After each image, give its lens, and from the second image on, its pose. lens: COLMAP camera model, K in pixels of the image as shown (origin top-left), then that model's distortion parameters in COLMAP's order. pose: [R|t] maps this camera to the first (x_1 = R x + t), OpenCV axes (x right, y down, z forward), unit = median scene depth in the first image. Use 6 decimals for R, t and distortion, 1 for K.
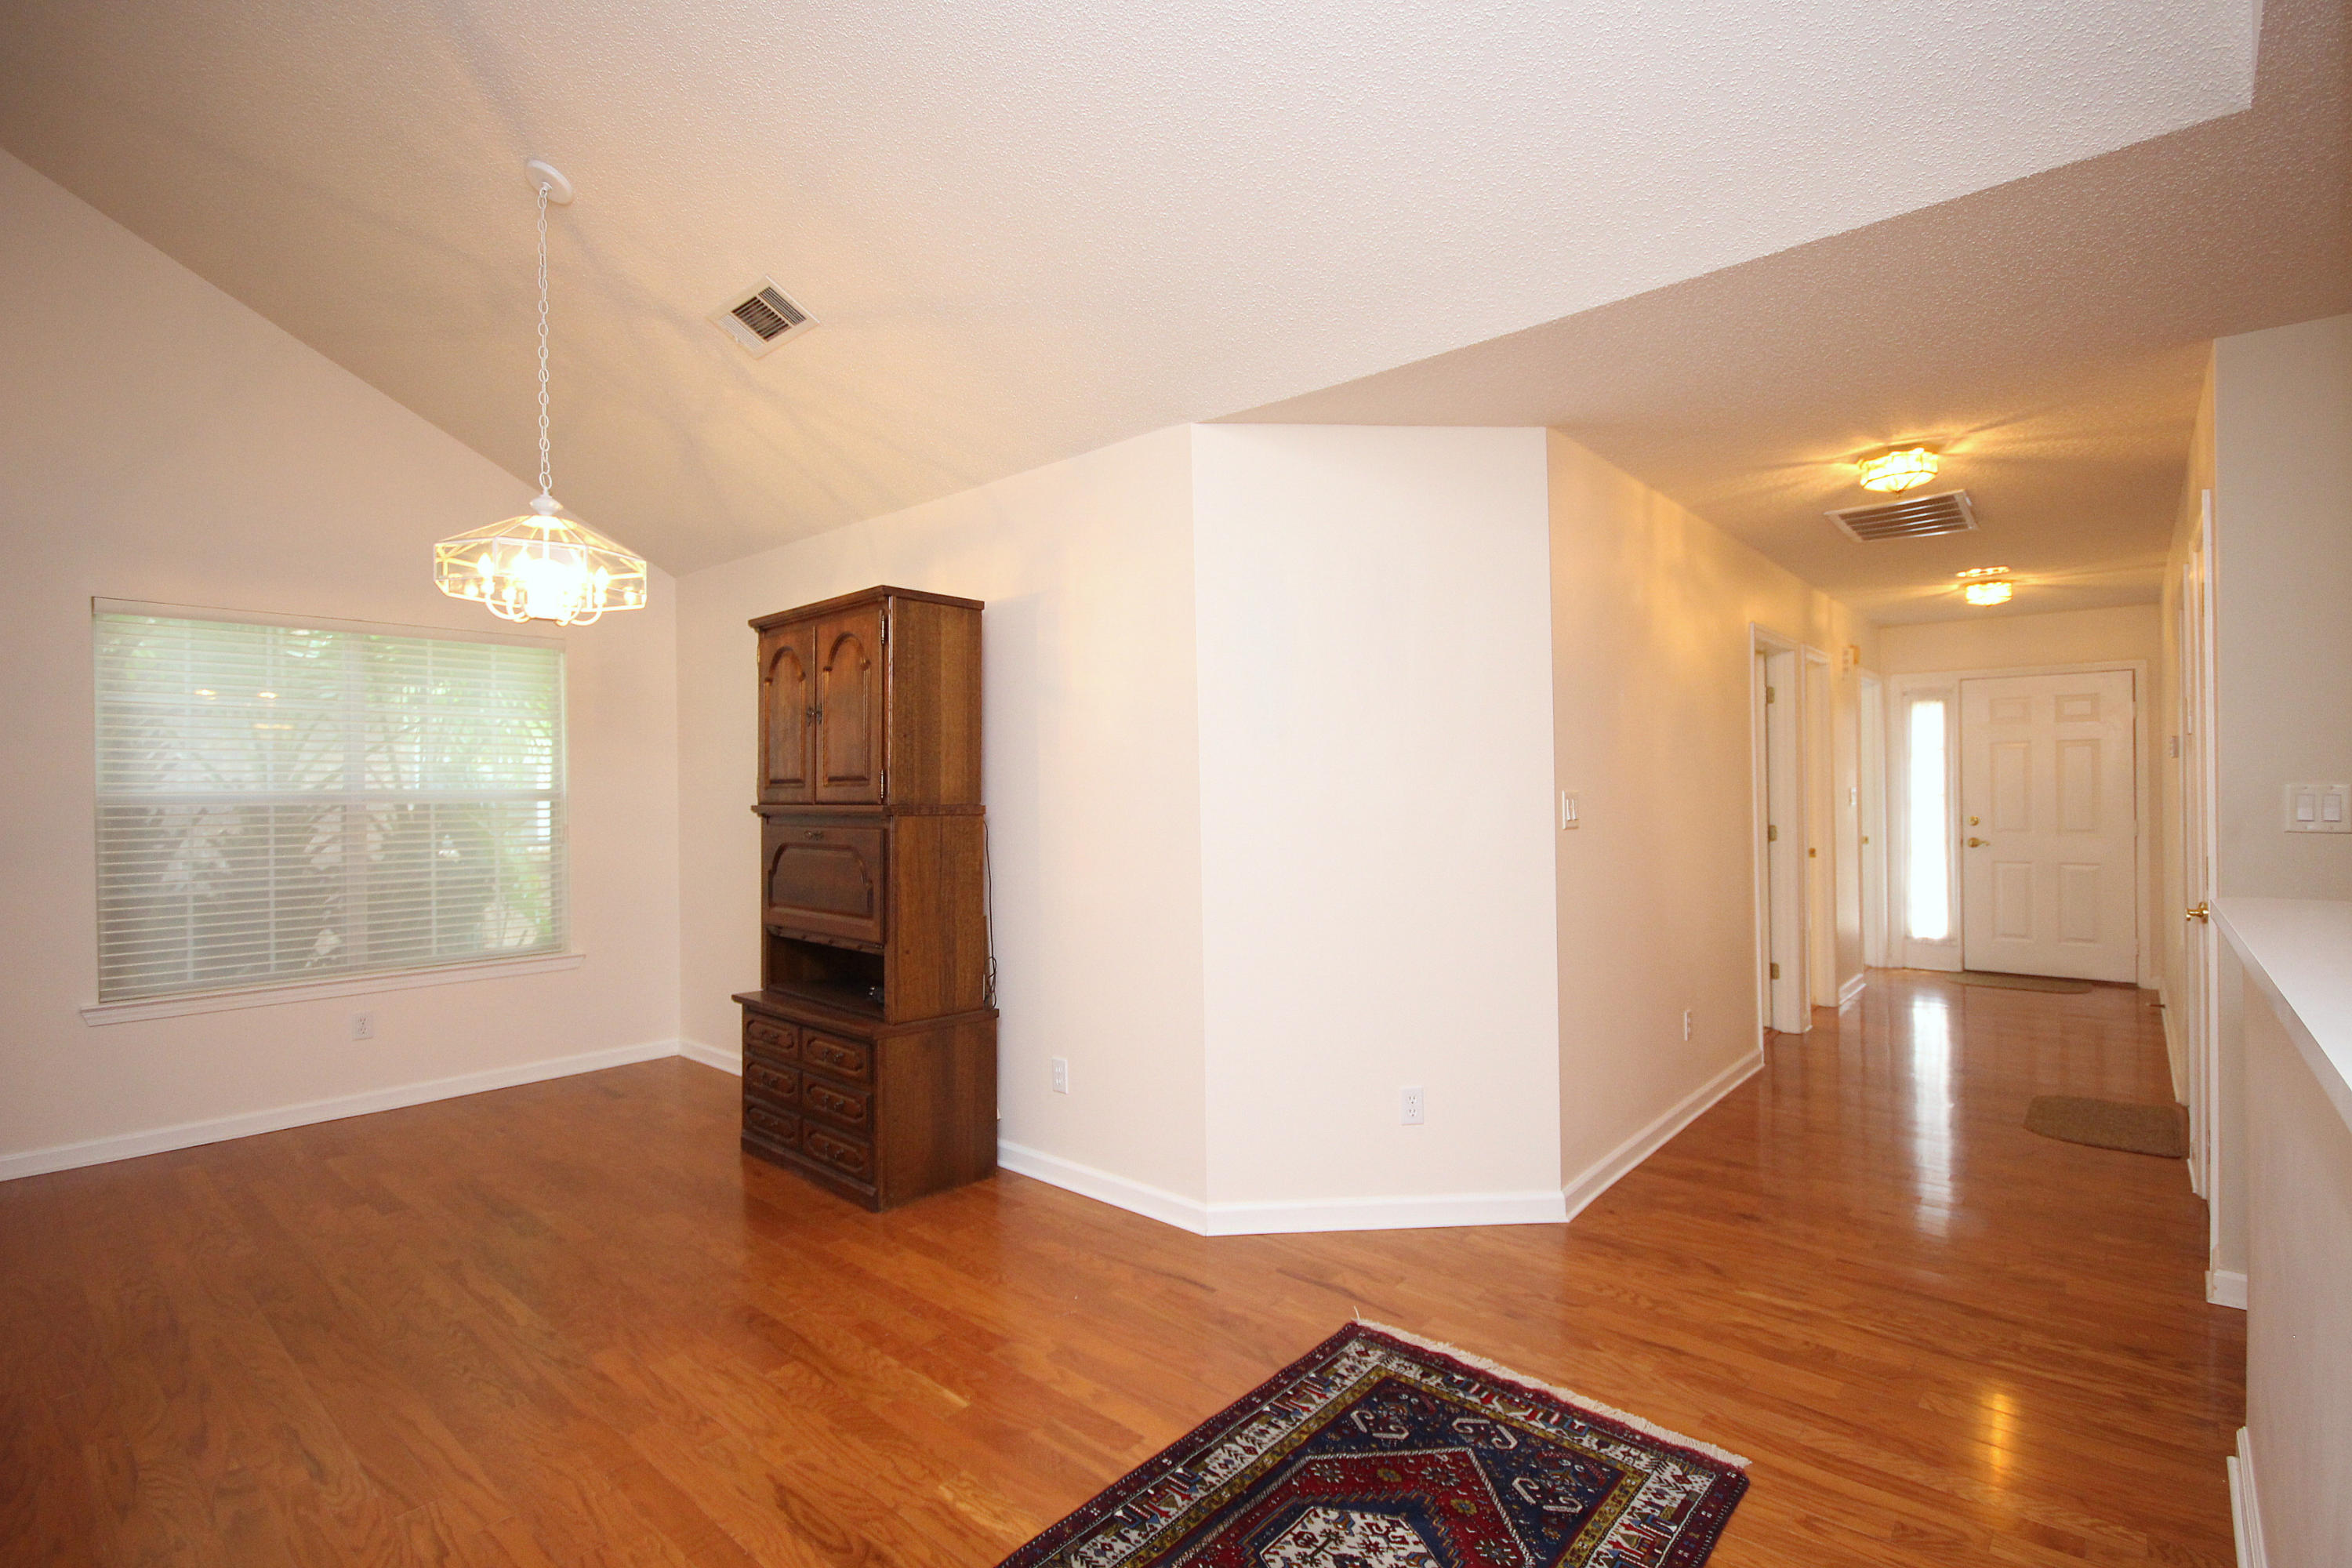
lens RADIAL K [[1076.5, 0, 1190.5], [0, 1076.5, 783.7], [0, 0, 1]] dist [-0.005830, -0.003762]
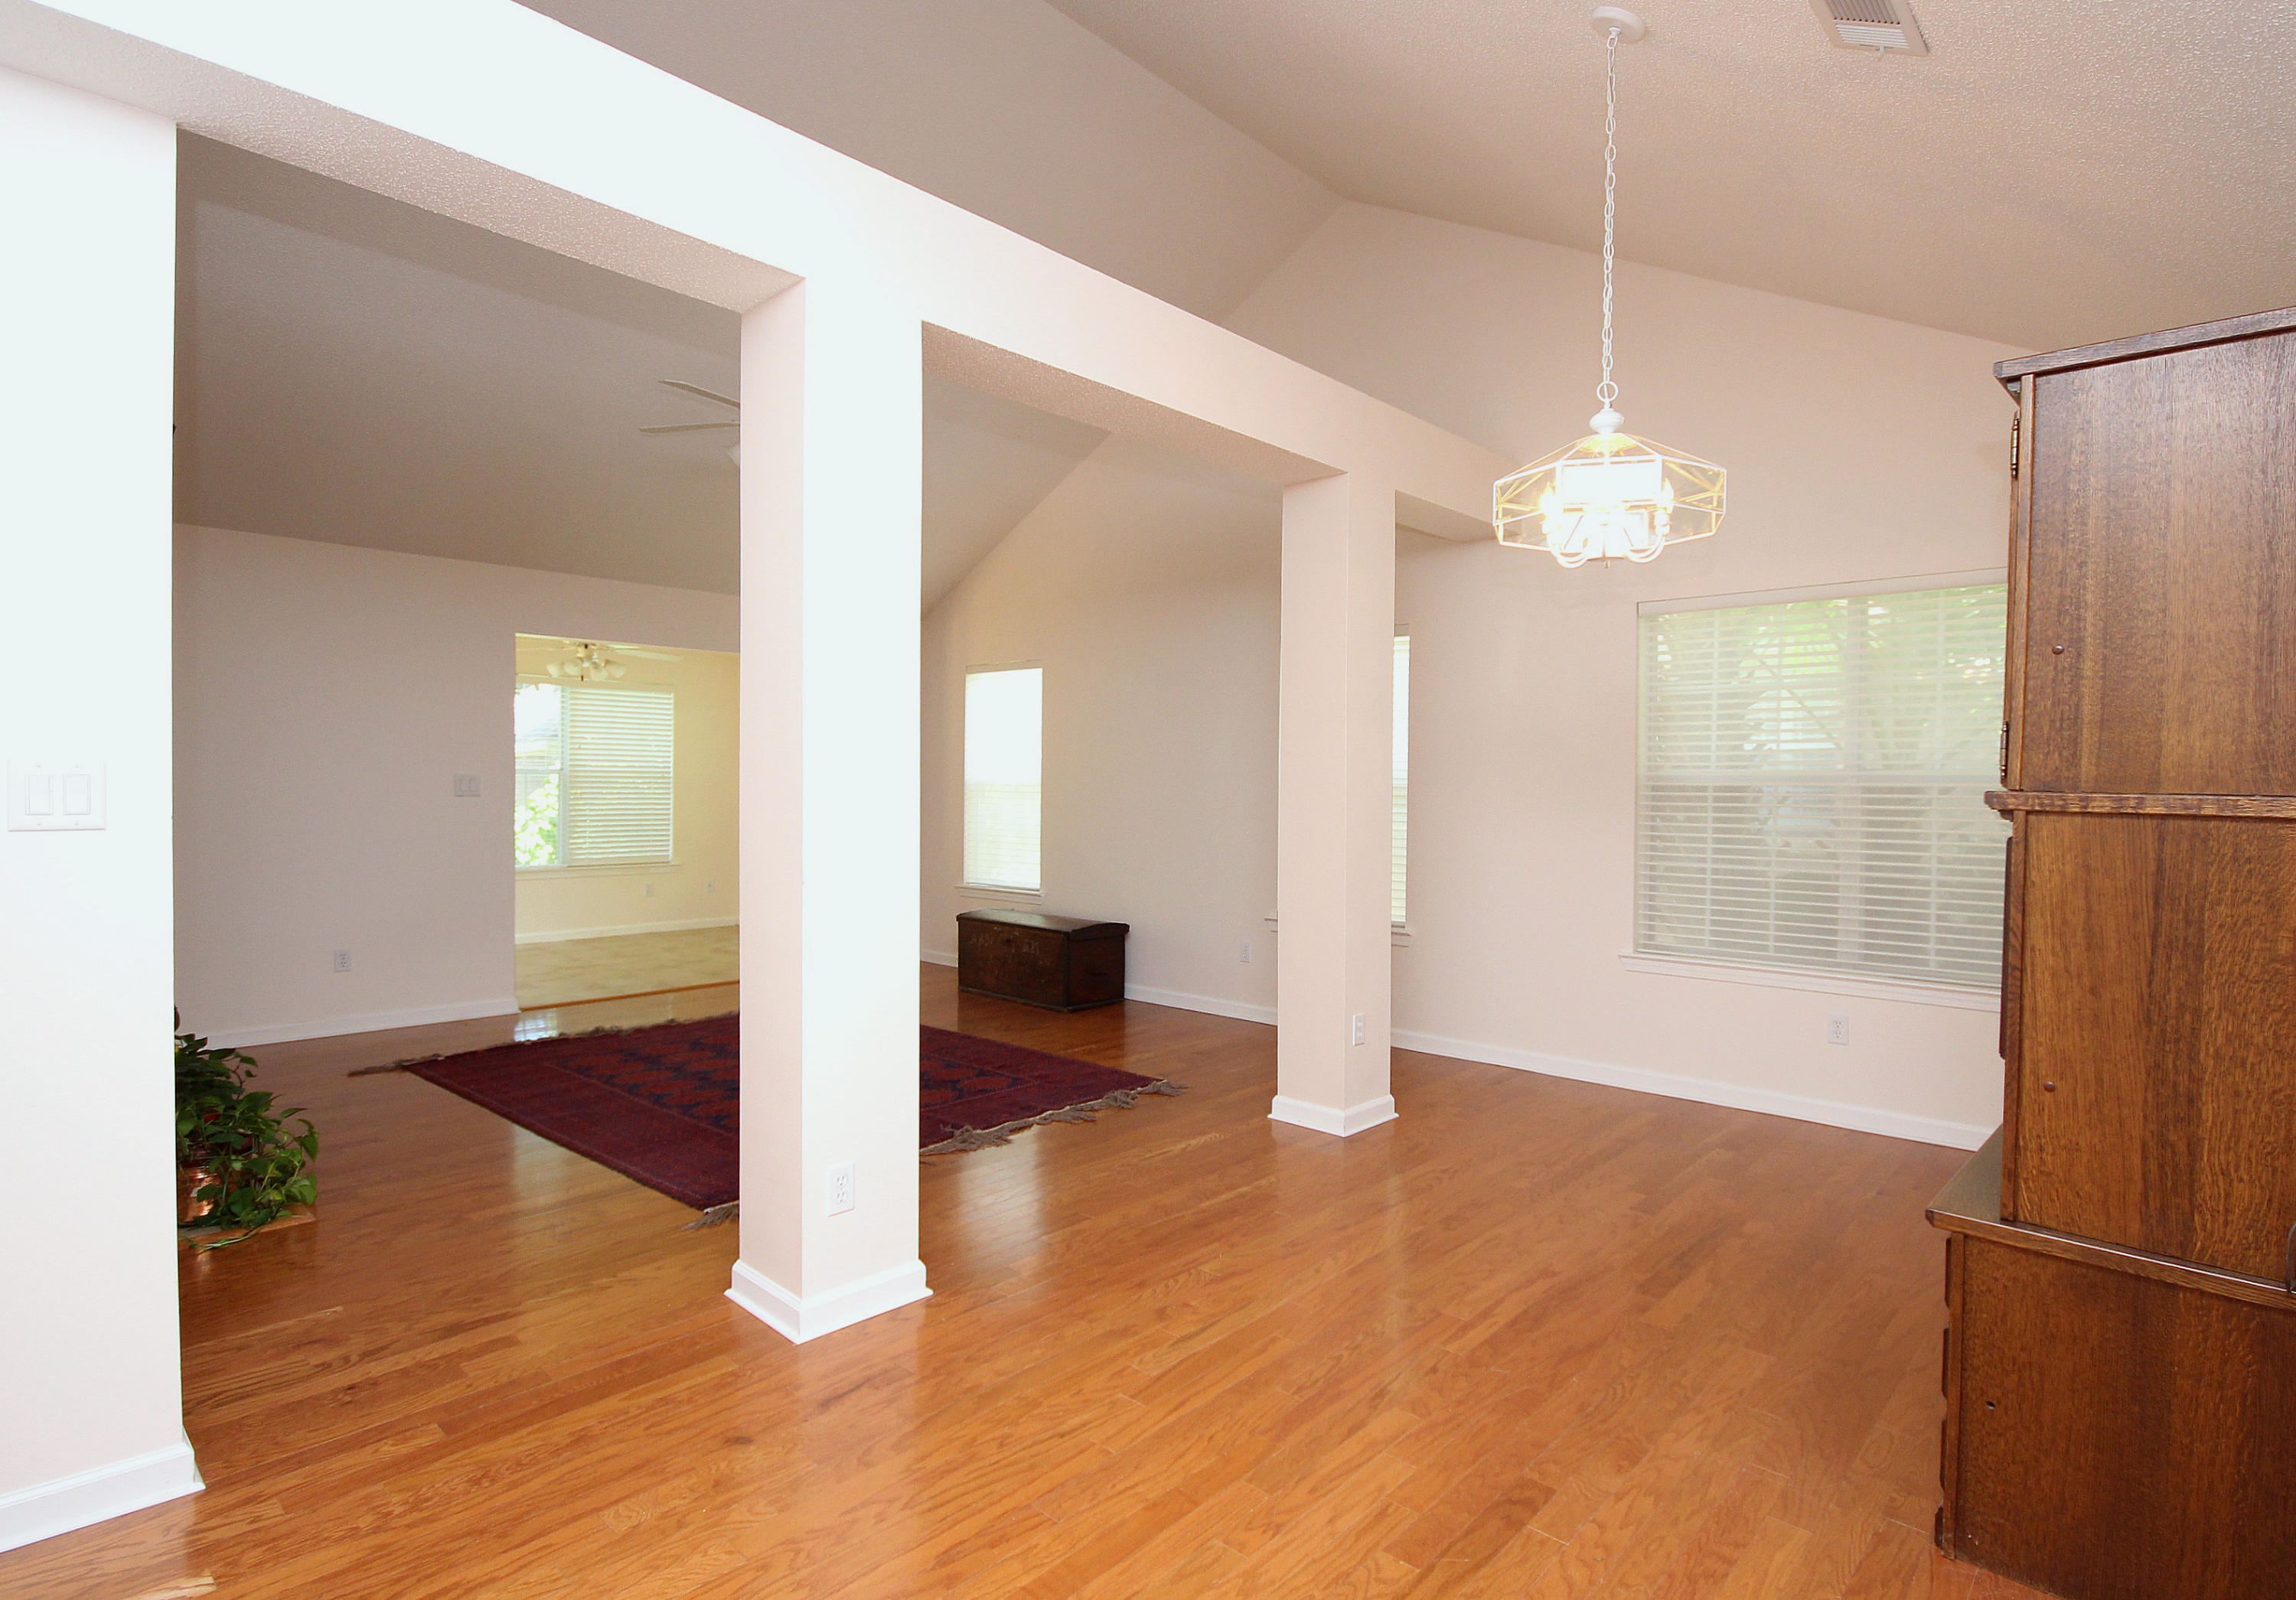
lens RADIAL K [[1152.0, 0, 1210.7], [0, 1152.0, 795.2], [0, 0, 1]] dist [0.002069, 0.000271]
pose [[-0.003876, 0.019045, -0.999811, 0.333378], [-0.001908, 0.999817, 0.019053, 0.015528], [0.999991, 0.001982, -0.003839, 0.765813]]
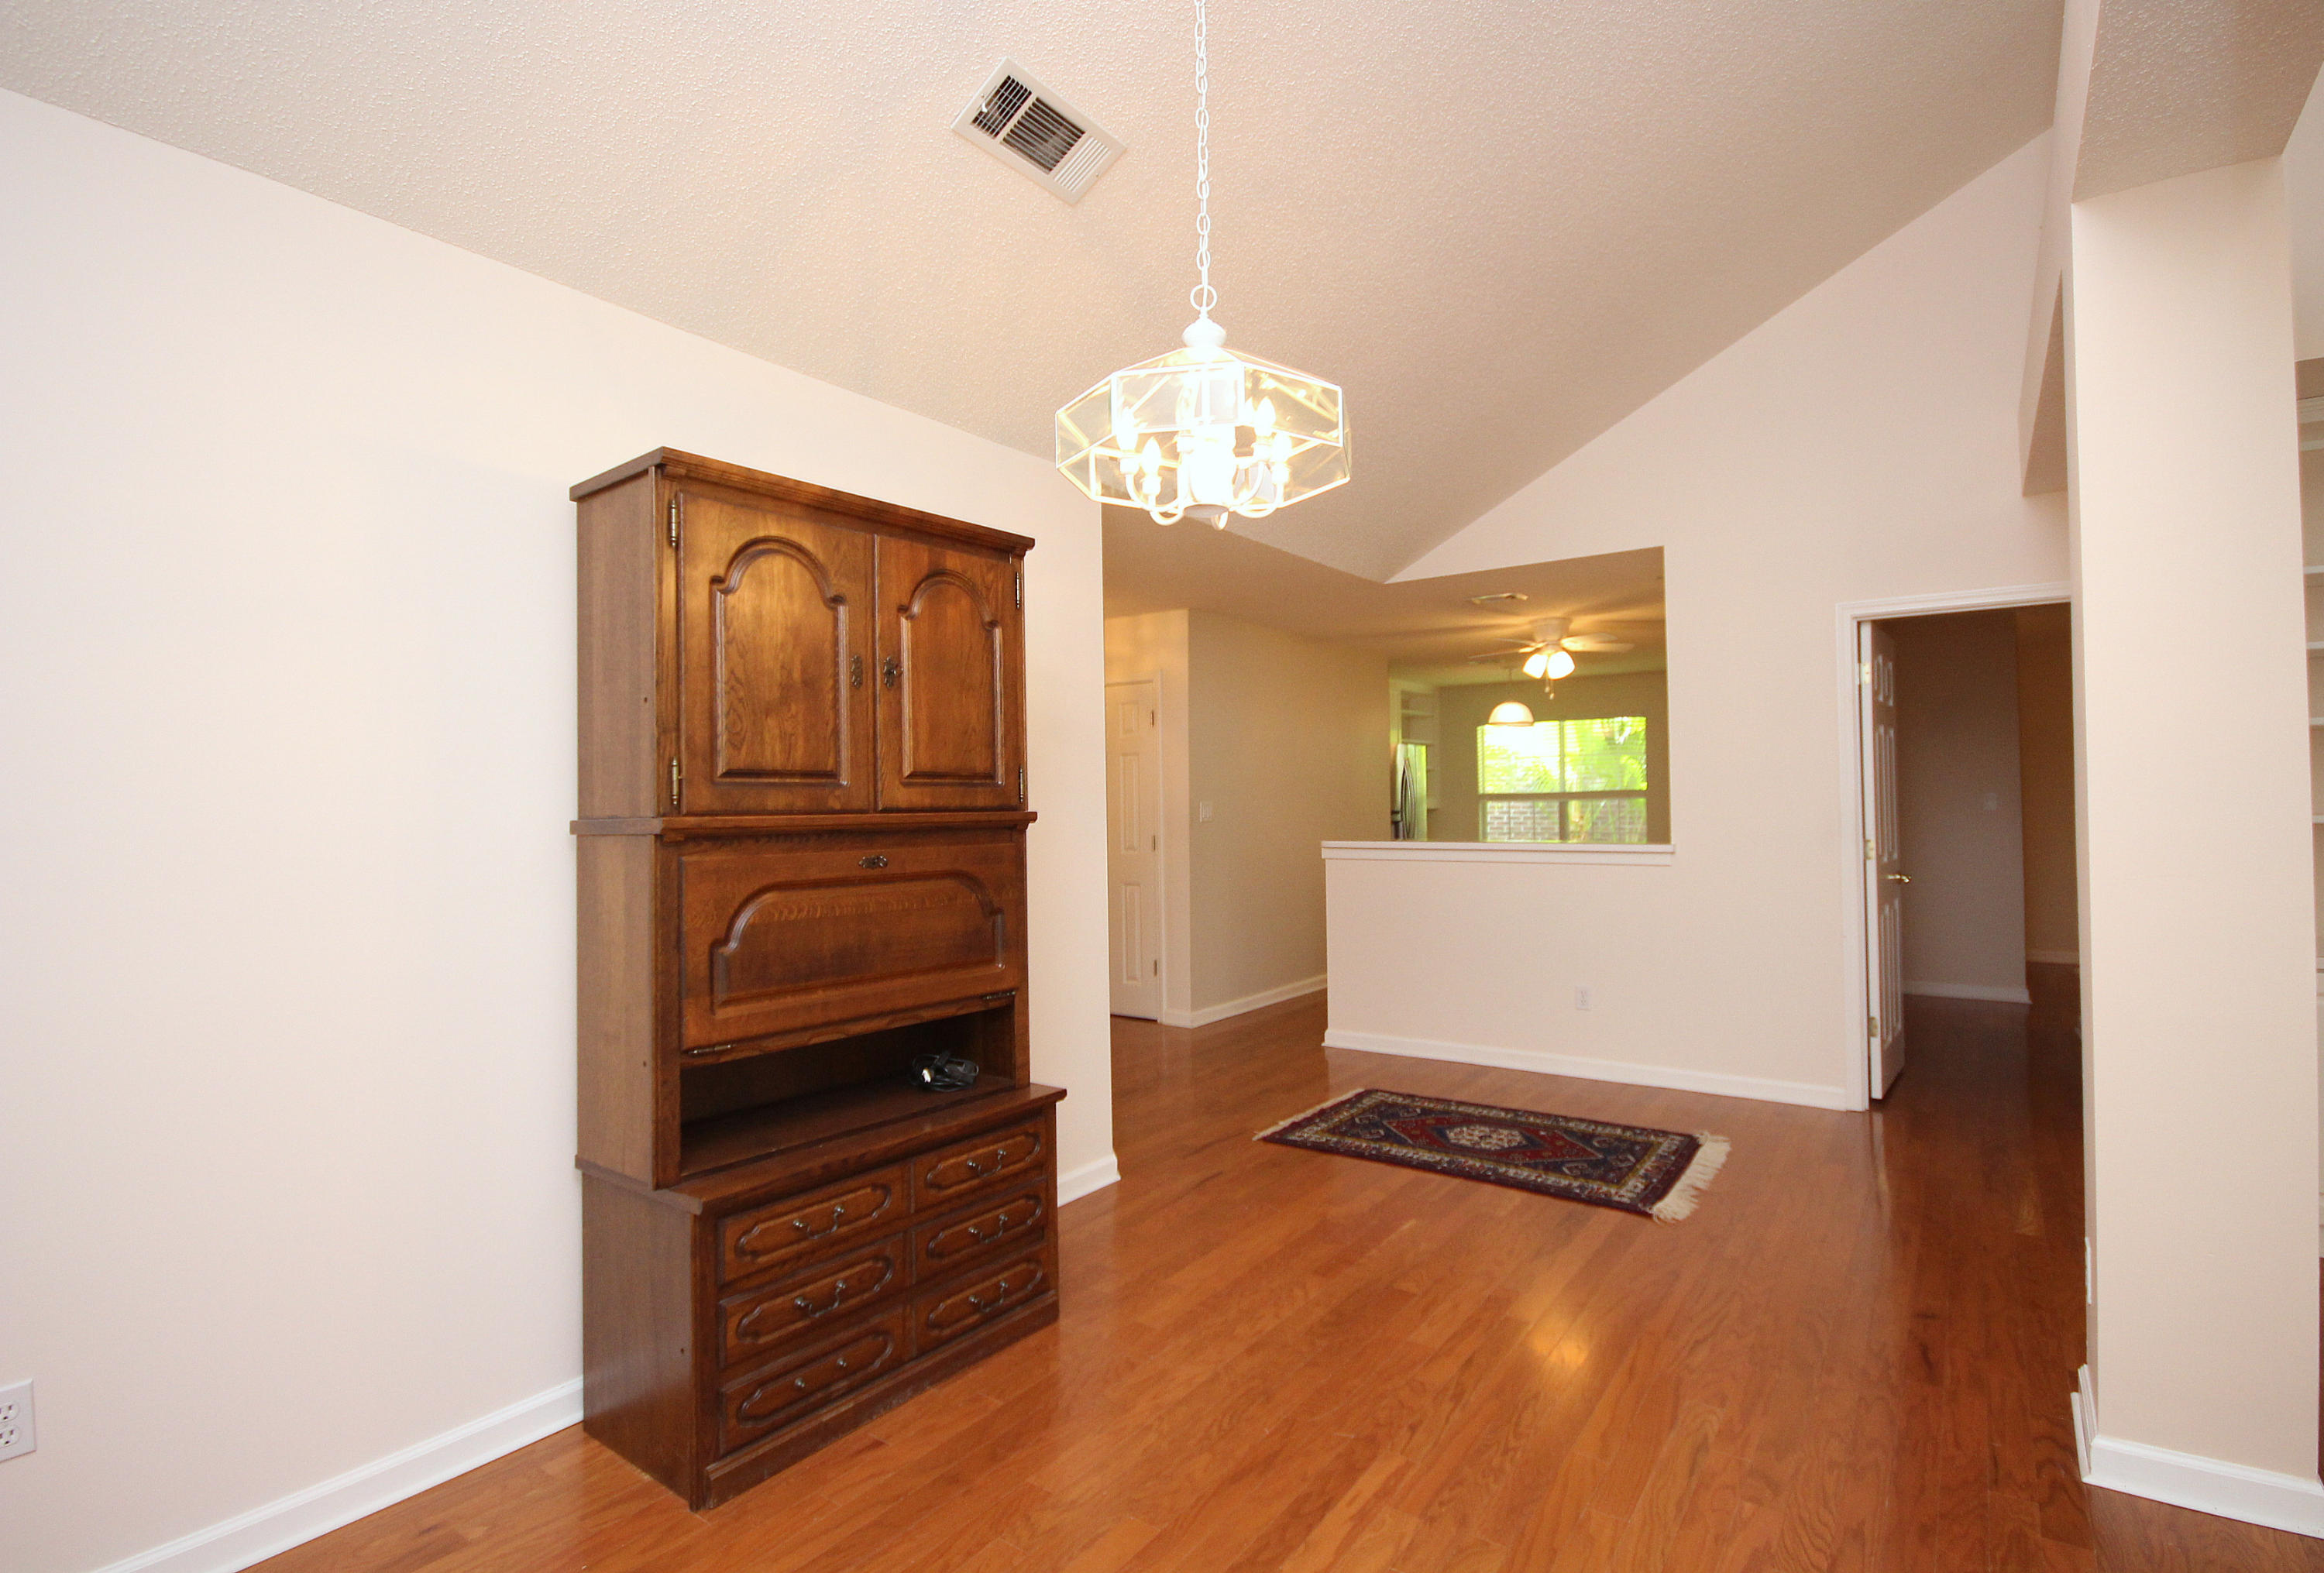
lens RADIAL K [[1124.6, 0, 1173.0], [0, 1124.6, 790.4], [0, 0, 1]] dist [-0.014619, 0.000298]
pose [[-0.087247, 0.021034, 0.995965, -1.373618], [0.007486, 0.999763, -0.020459, 0.027493], [-0.996159, 0.005671, -0.087384, 1.182691]]
